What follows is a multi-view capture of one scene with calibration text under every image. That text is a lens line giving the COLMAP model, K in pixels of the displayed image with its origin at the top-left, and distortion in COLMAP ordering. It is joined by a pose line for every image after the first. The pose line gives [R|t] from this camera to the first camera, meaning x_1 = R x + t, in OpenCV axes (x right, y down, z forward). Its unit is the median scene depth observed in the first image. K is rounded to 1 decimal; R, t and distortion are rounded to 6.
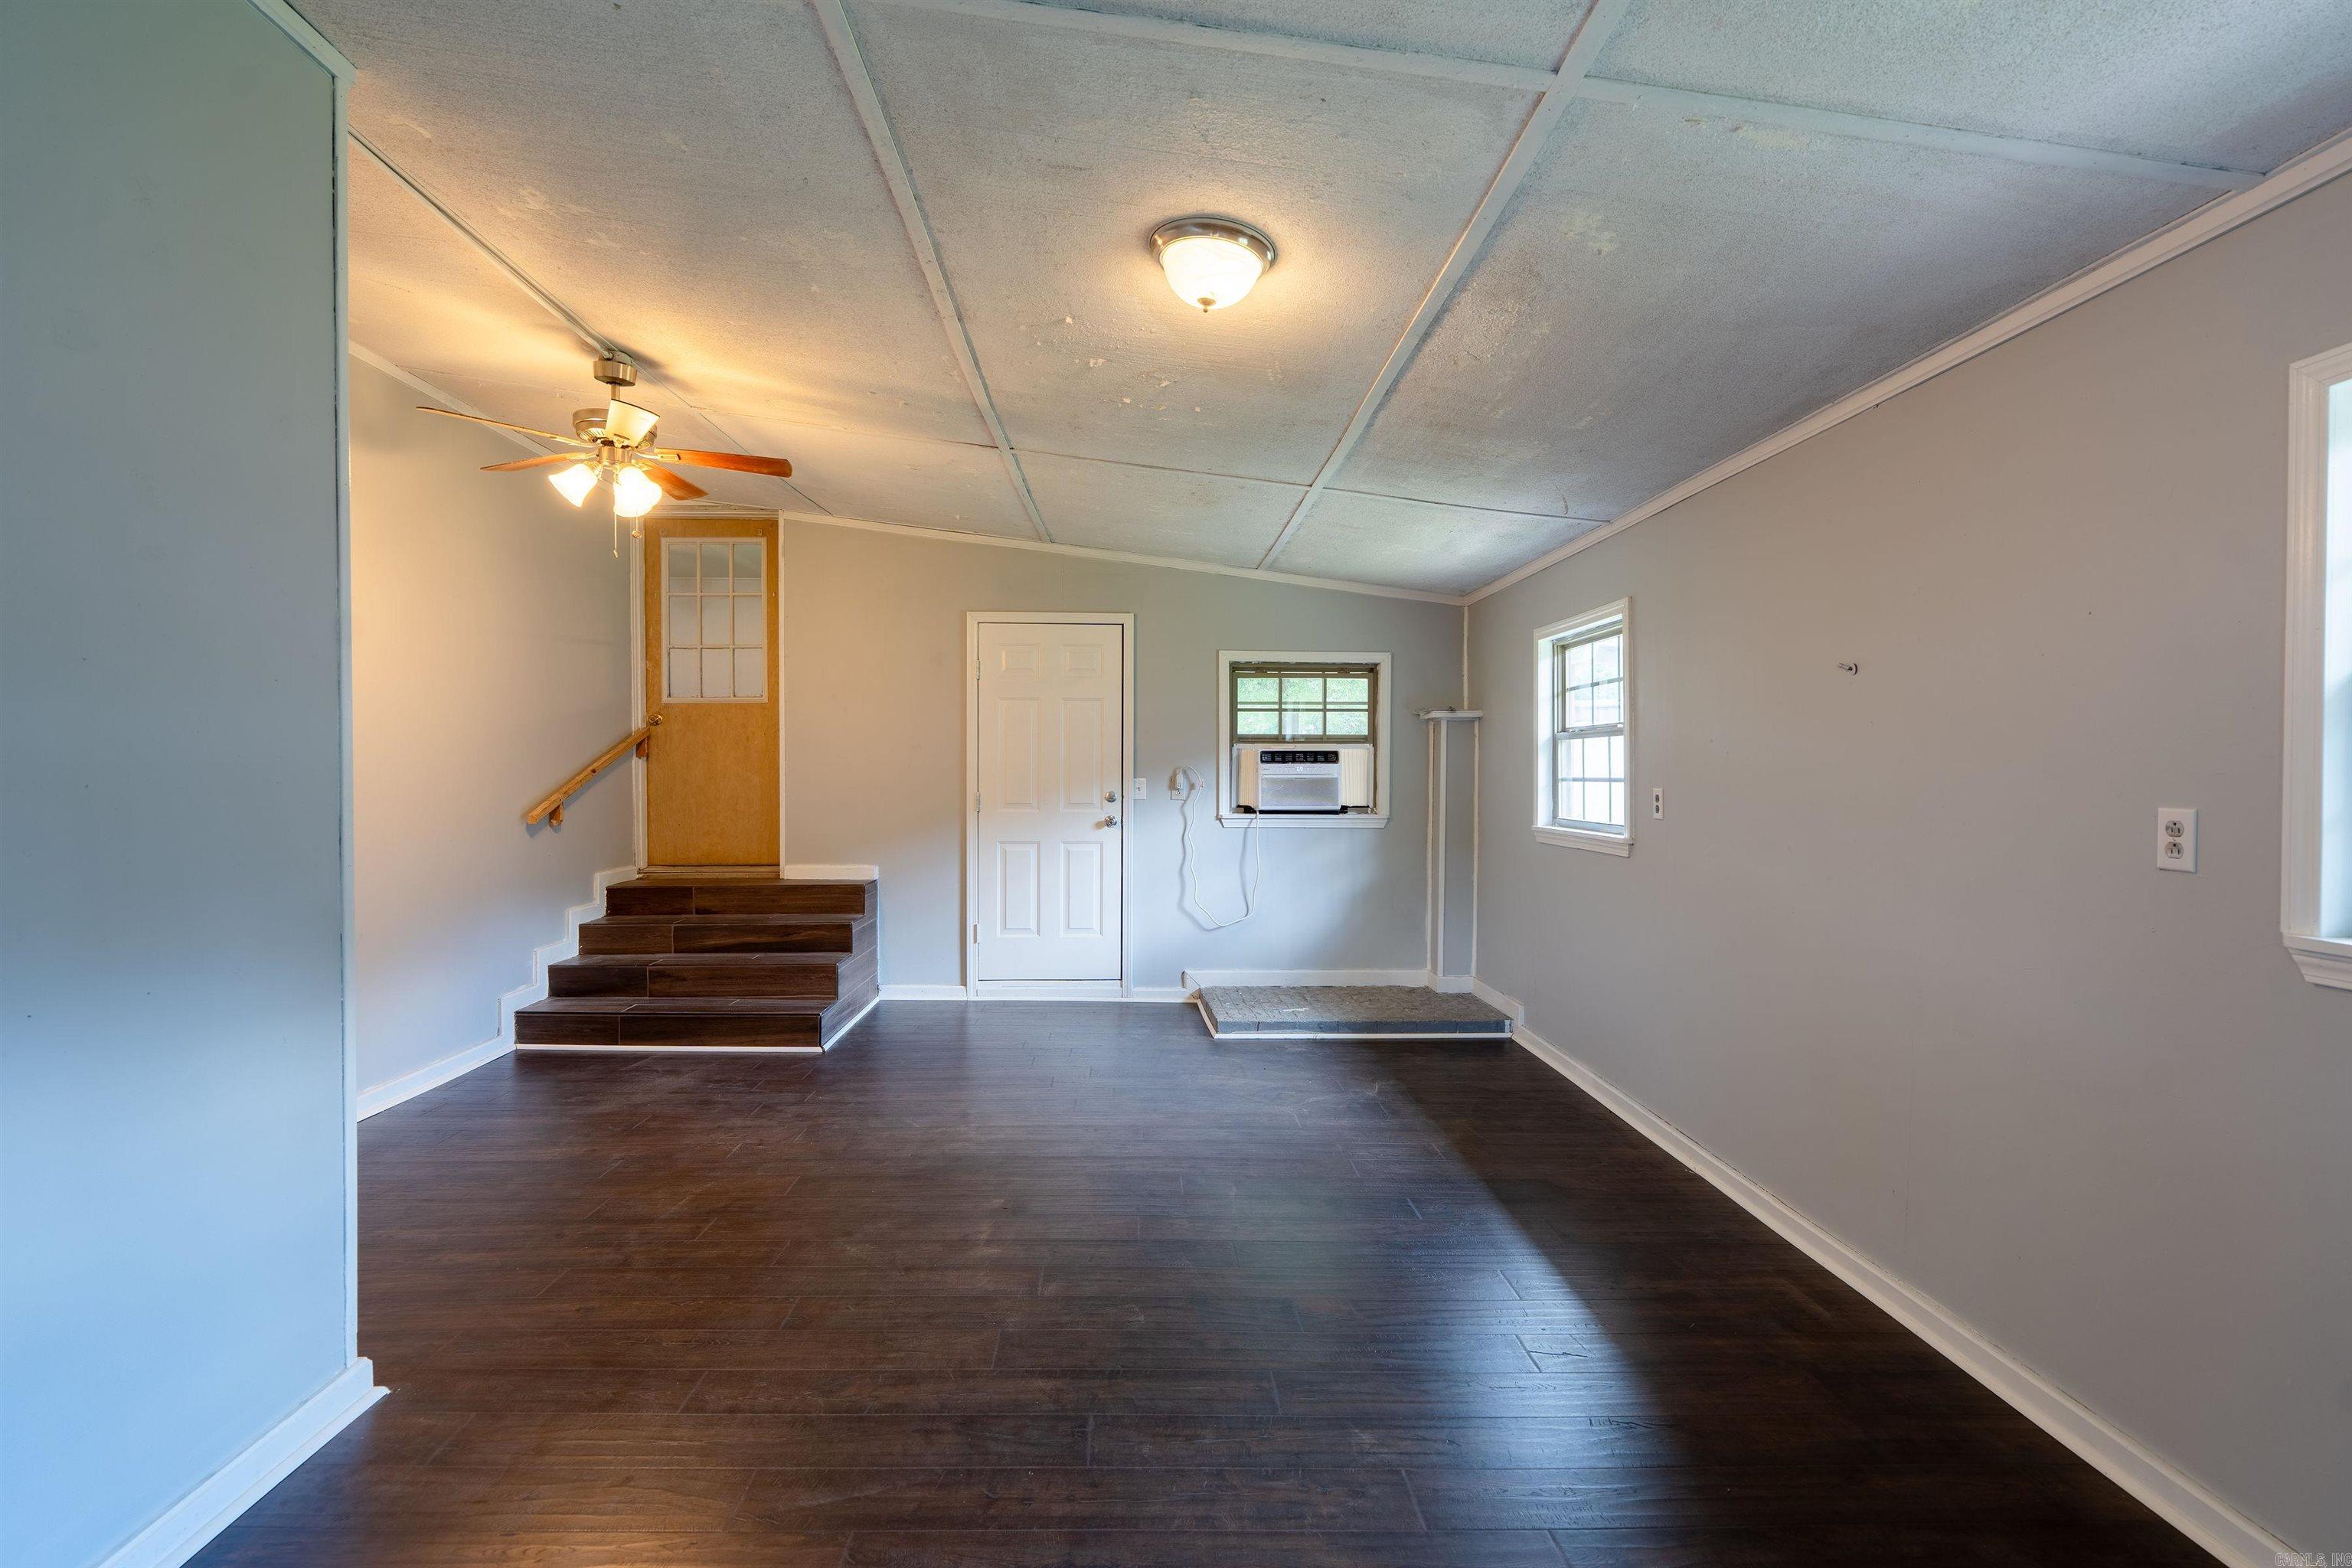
lens RADIAL K [[1052.9, 0, 1171.9], [0, 1052.9, 781.1], [0, 0, 1]] dist [-0.006181, 0.001780]
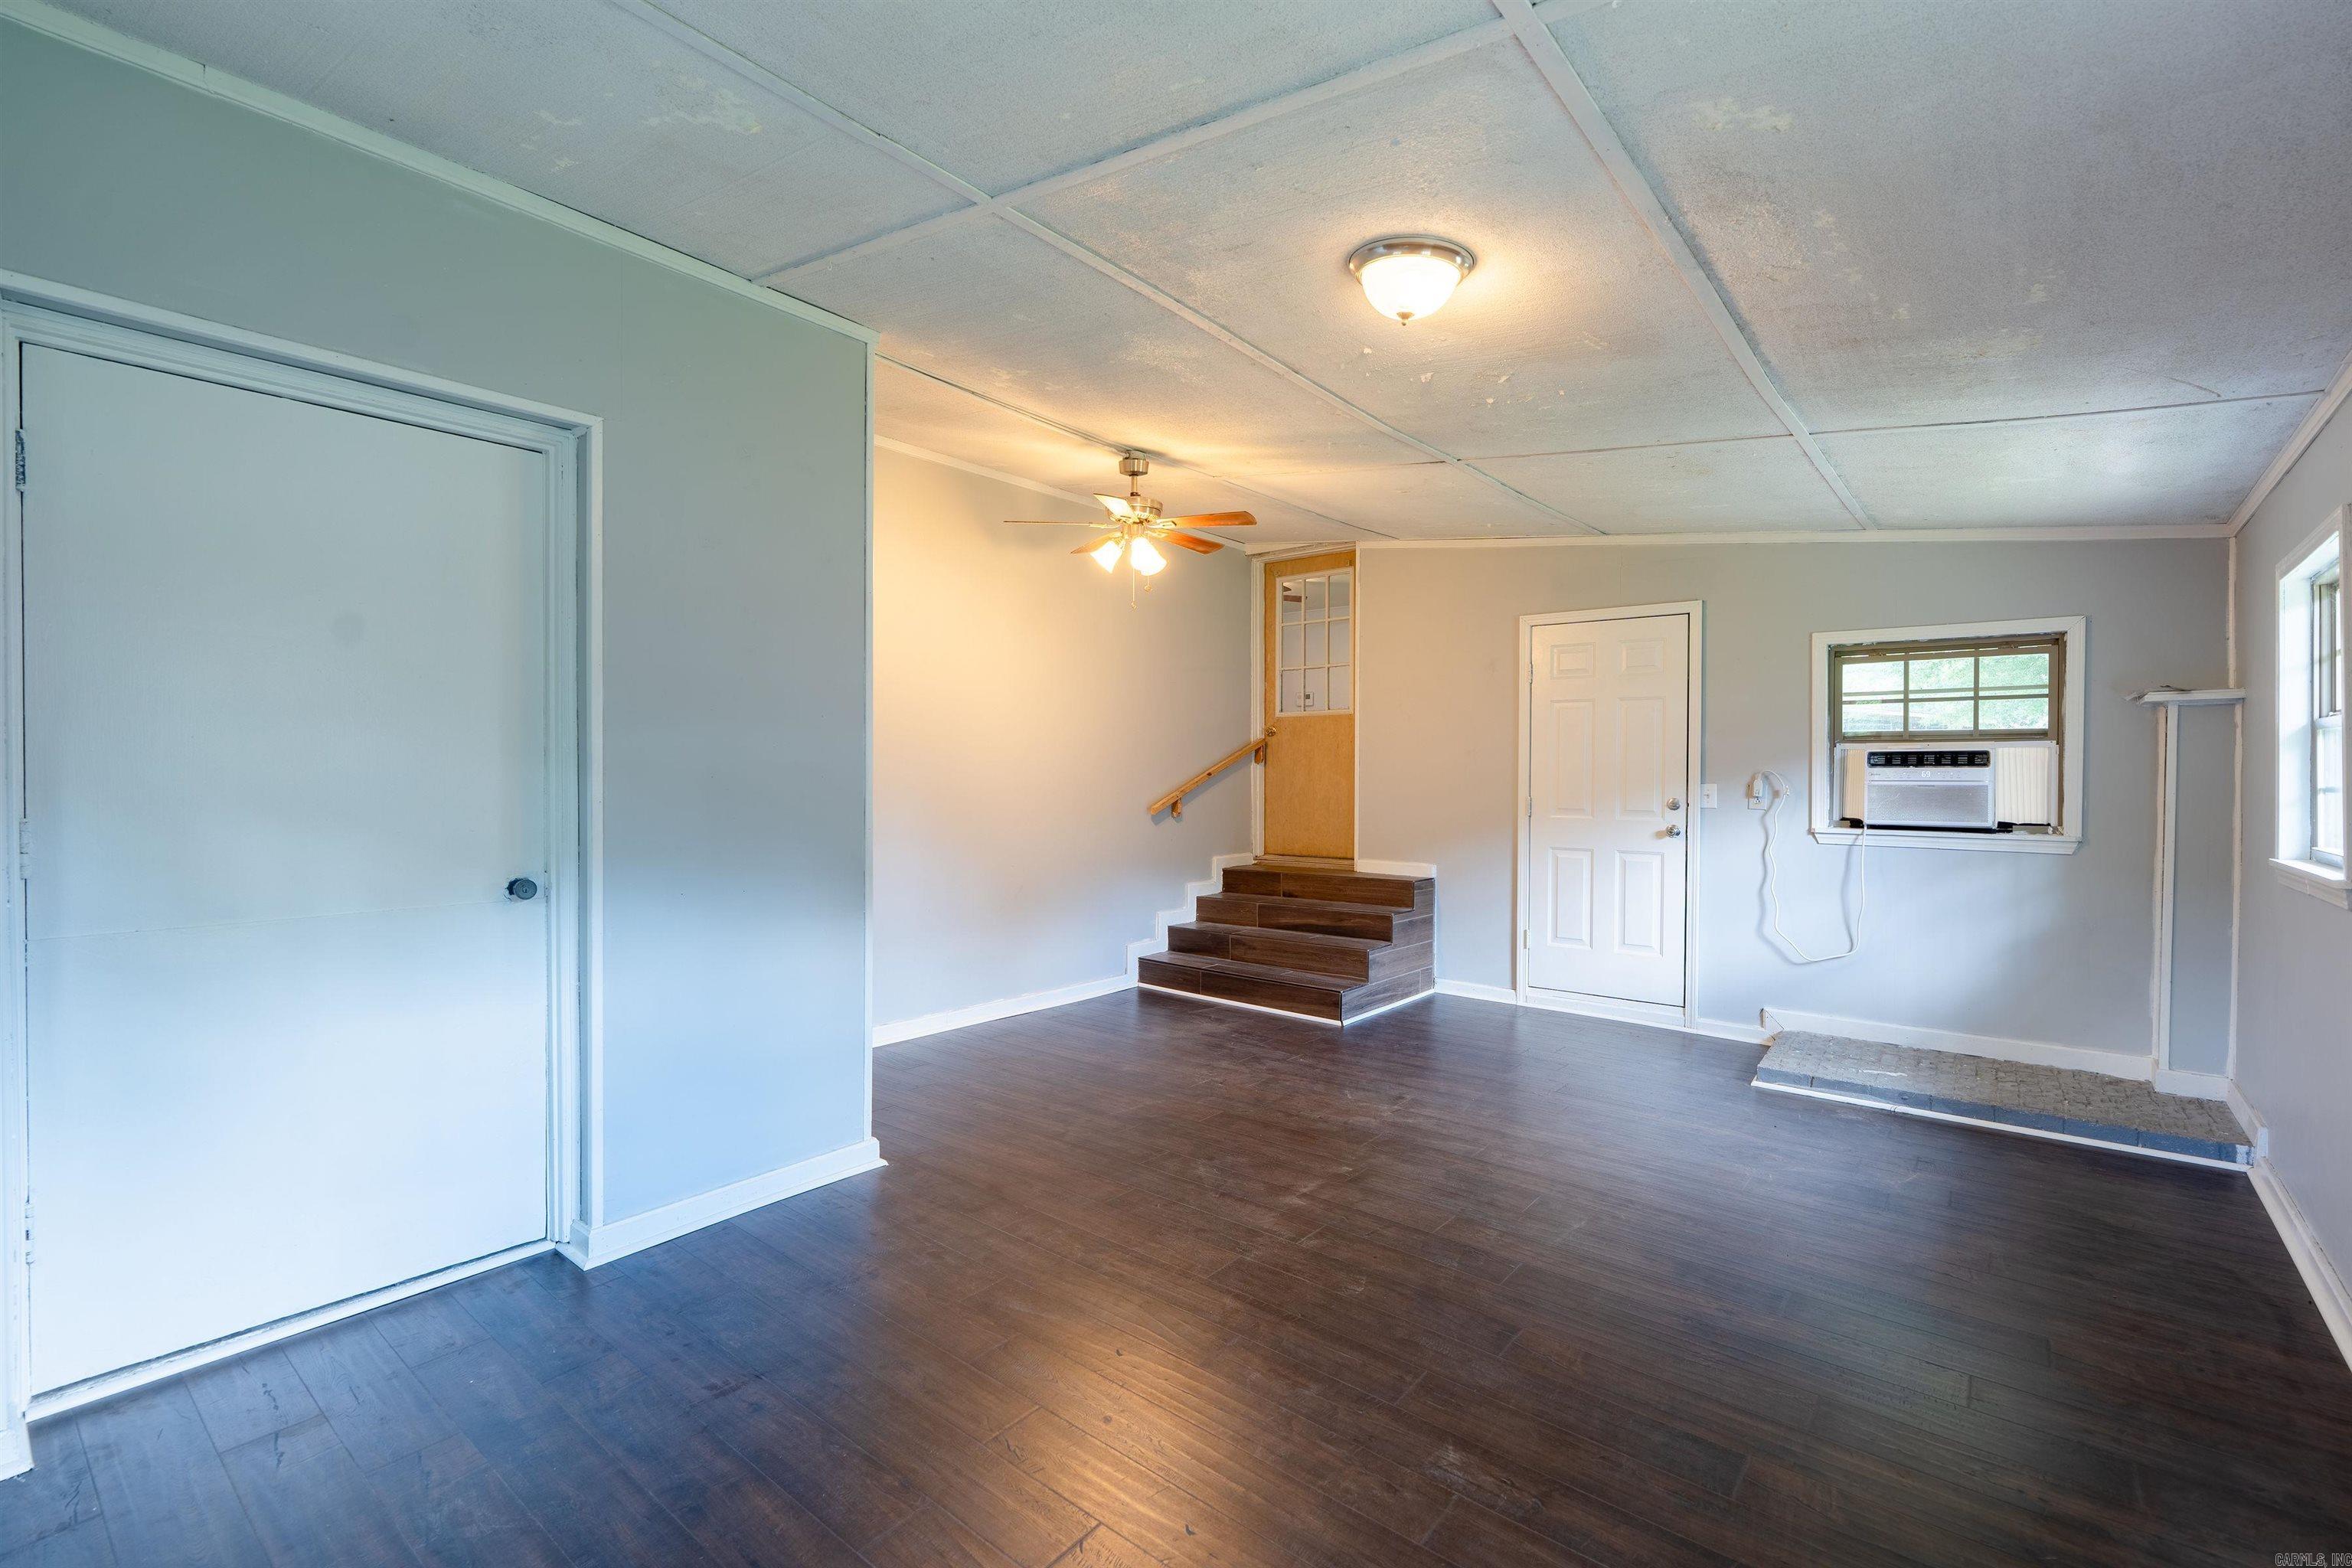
lens RADIAL K [[1052.9, 0, 1171.9], [0, 1052.9, 781.1], [0, 0, 1]] dist [-0.006181, 0.001780]
pose [[0.750192, 0.006289, -0.661190, 0.249786], [-0.010923, 0.999936, -0.002883, 0.002627], [0.661130, 0.009385, 0.750213, 0.037394]]
